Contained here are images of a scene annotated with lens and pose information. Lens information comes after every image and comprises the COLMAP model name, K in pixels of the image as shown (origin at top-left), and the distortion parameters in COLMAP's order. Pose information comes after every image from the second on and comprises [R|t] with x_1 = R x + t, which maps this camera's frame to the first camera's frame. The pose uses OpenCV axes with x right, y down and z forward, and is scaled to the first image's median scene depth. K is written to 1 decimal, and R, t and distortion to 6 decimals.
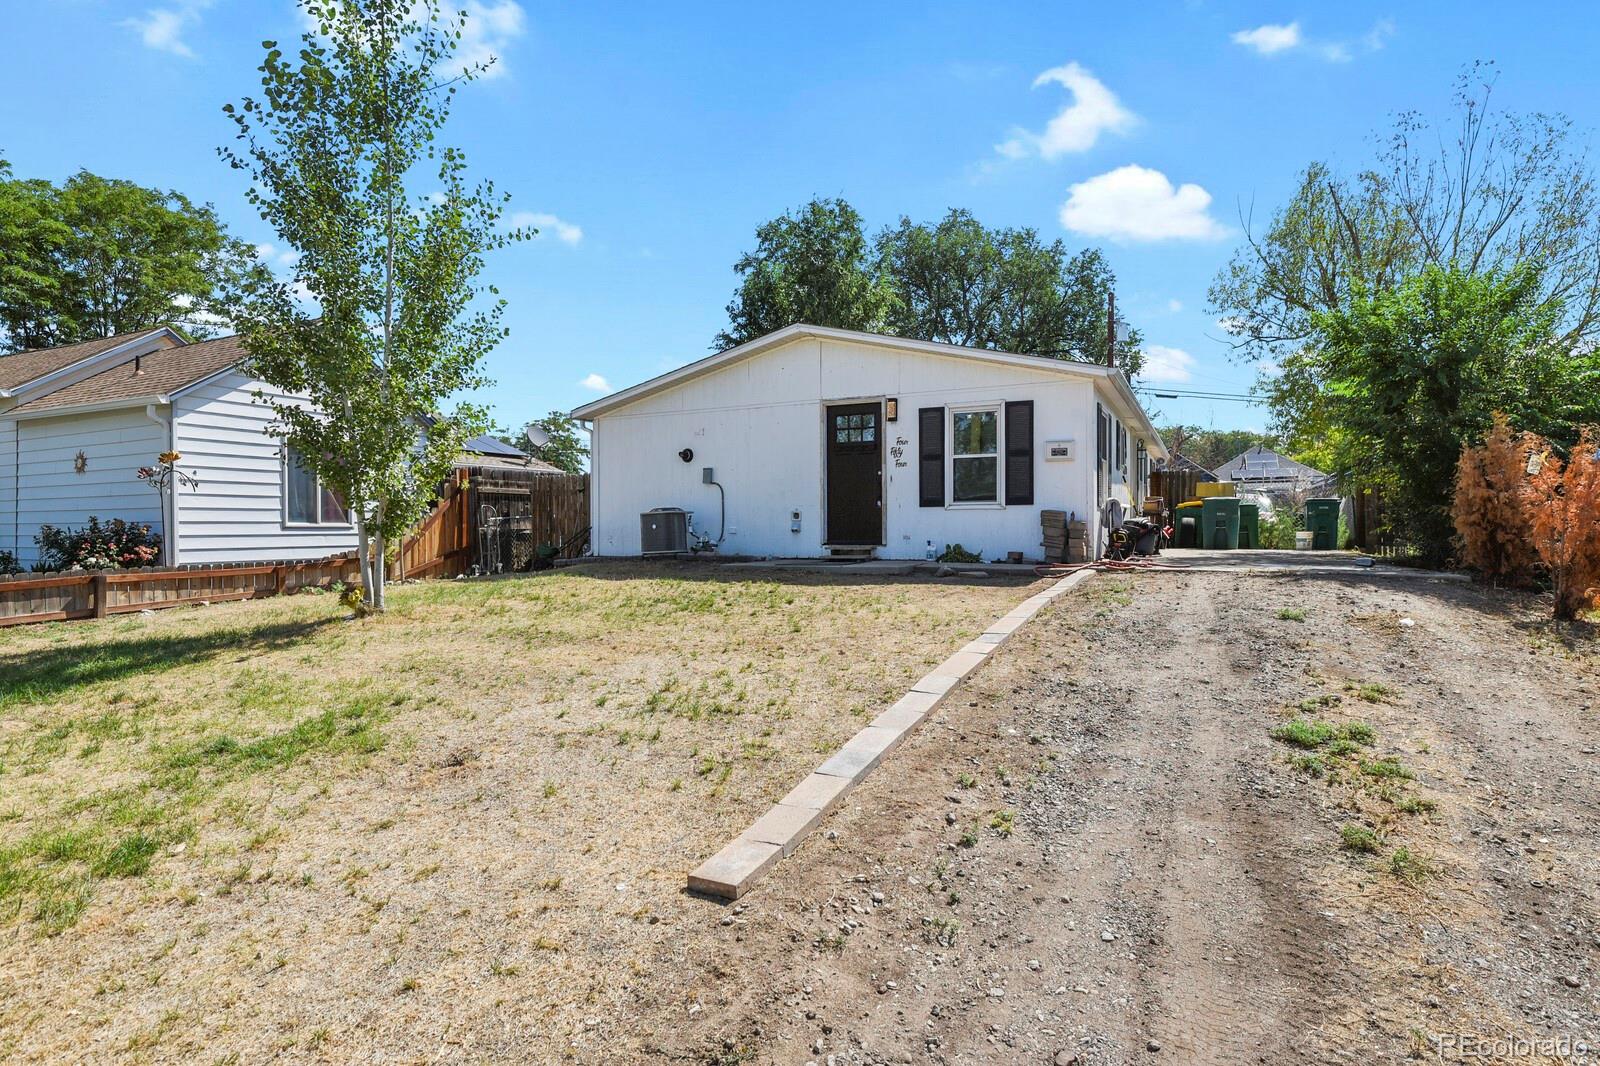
lens RADIAL K [[857.6, 0, 797.0], [0, 857.6, 533.7], [0, 0, 1]] dist [-0.001124, -0.000456]
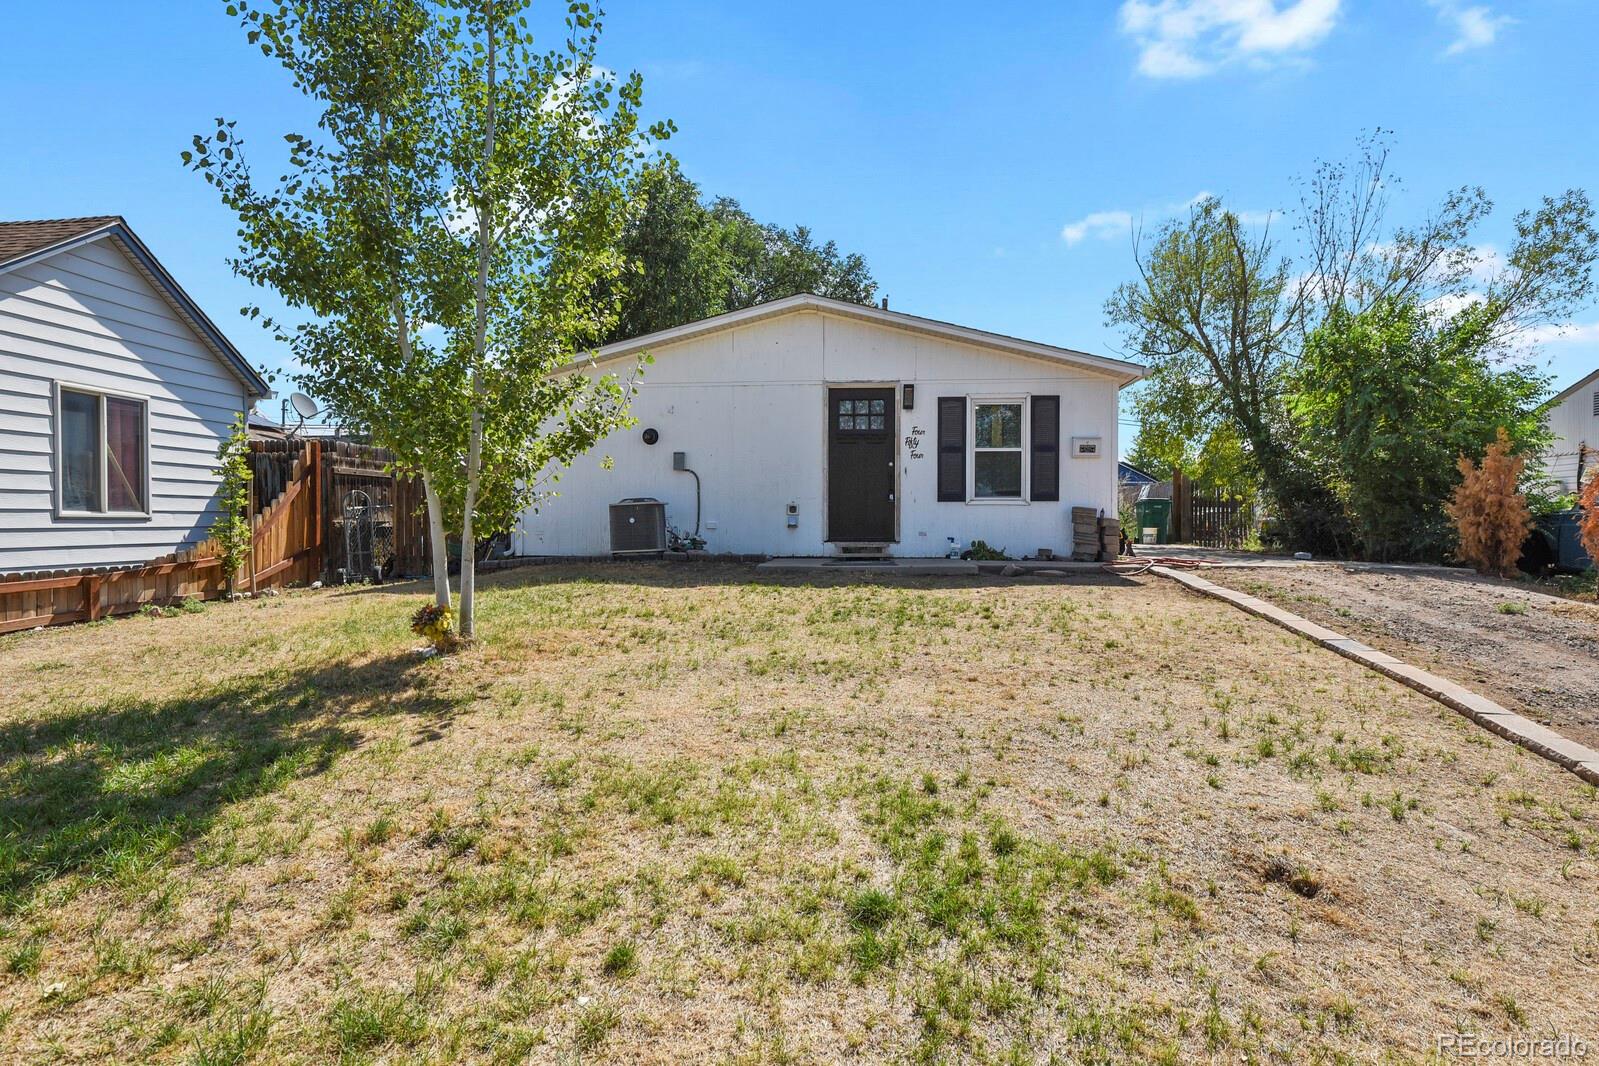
lens RADIAL K [[857.1, 0, 800.4], [0, 857.1, 533.0], [0, 0, 1]] dist [-0.001124, -0.000456]
pose [[0.929752, 0.000934, 0.368185, -0.336076], [-0.003779, 0.999968, 0.007004, -0.002623], [-0.368167, -0.007904, 0.929726, 0.173792]]
